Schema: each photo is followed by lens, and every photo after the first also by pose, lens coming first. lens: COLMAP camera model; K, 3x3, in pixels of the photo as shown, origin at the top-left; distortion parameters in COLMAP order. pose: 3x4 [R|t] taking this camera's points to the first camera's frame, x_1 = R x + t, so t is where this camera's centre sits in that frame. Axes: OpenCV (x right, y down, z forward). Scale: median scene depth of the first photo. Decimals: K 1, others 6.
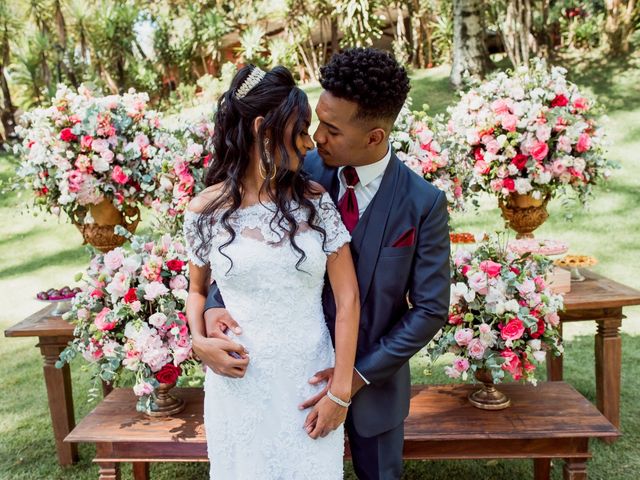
lens RADIAL K [[588.0, 0, 319.3], [0, 588.0, 253.3], [0, 0, 1]] dist [-0.078312, 0.075304]
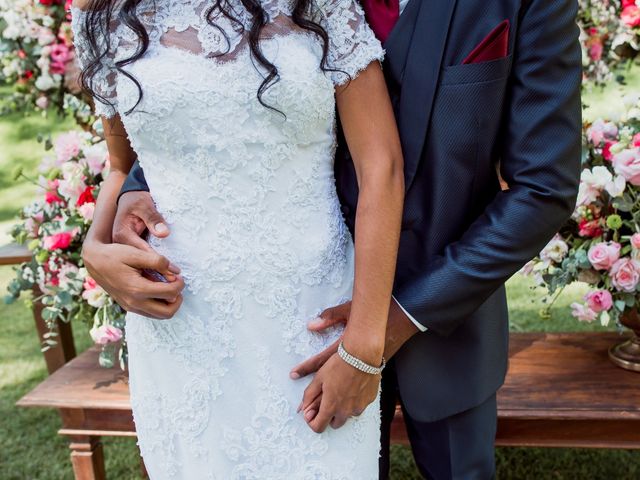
lens RADIAL K [[646.8, 0, 341.3], [0, 646.8, 249.6], [0, 0, 1]] dist [-0.172286, 0.312667]
pose [[0.989996, -0.007212, -0.140911, 0.050072], [0.021122, 0.995015, 0.097467, 0.048299], [0.139506, -0.099469, 0.985213, 0.225467]]
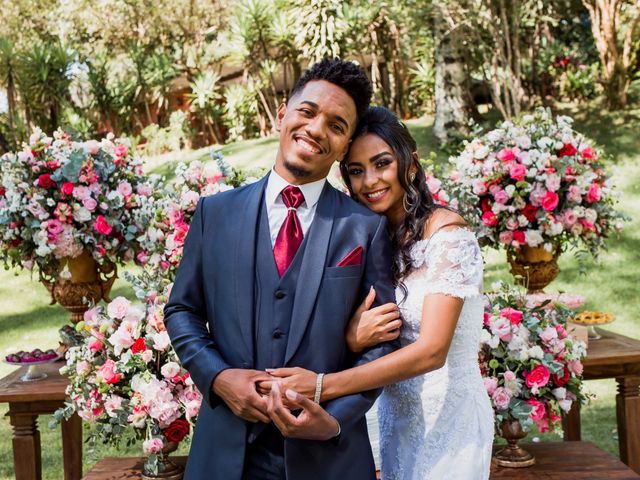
lens RADIAL K [[709.9, 0, 319.5], [0, 709.9, 257.8], [0, 0, 1]] dist [-0.070887, 0.022167]
pose [[0.997748, -0.000992, 0.067068, -0.078496], [0.008638, 0.993464, -0.113816, 0.045983], [-0.066517, 0.114139, 0.991235, -0.115460]]
